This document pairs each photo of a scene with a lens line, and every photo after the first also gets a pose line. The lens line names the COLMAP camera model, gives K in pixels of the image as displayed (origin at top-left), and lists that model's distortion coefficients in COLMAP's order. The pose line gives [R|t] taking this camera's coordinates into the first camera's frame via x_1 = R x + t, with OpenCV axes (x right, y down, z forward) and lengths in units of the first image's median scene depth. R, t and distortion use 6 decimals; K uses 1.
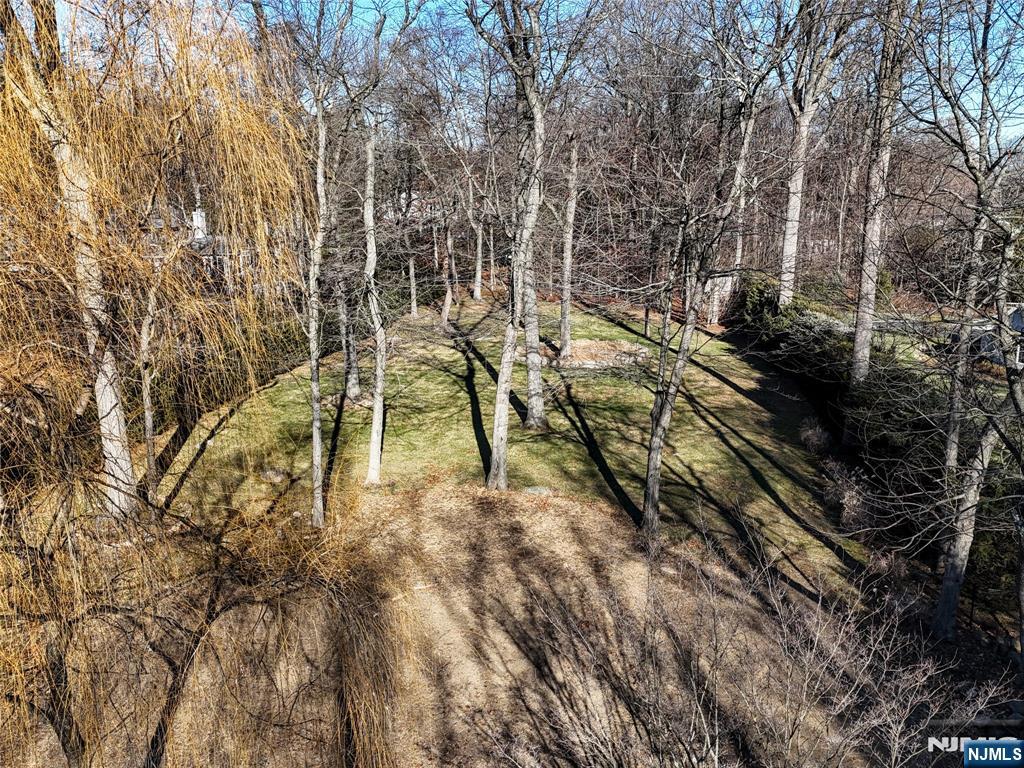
lens RADIAL K [[1014.5, 0, 506.1], [0, 1014.5, 385.6], [0, 0, 1]] dist [0.198408, -0.408440]
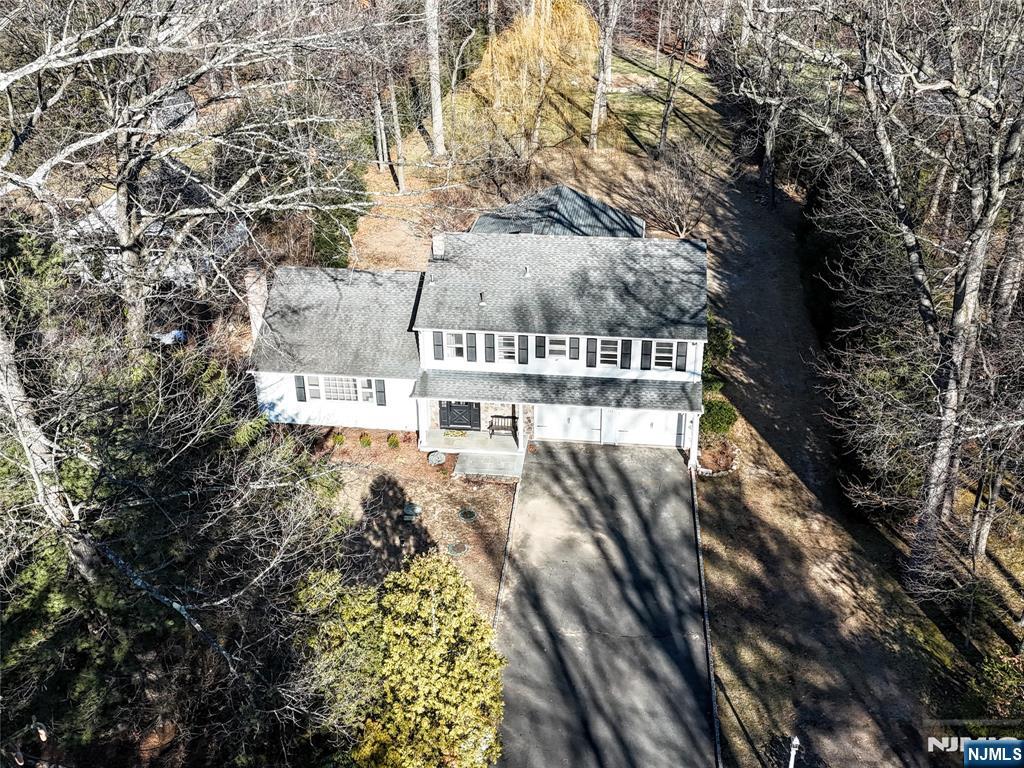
lens RADIAL K [[1014.5, 0, 506.1], [0, 1014.5, 385.6], [0, 0, 1]] dist [0.198408, -0.408440]
pose [[0.999634, -0.025738, -0.008306, -0.104056], [0.026983, 0.969966, 0.241741, 0.037897], [0.001834, -0.241876, 0.970305, -0.809757]]
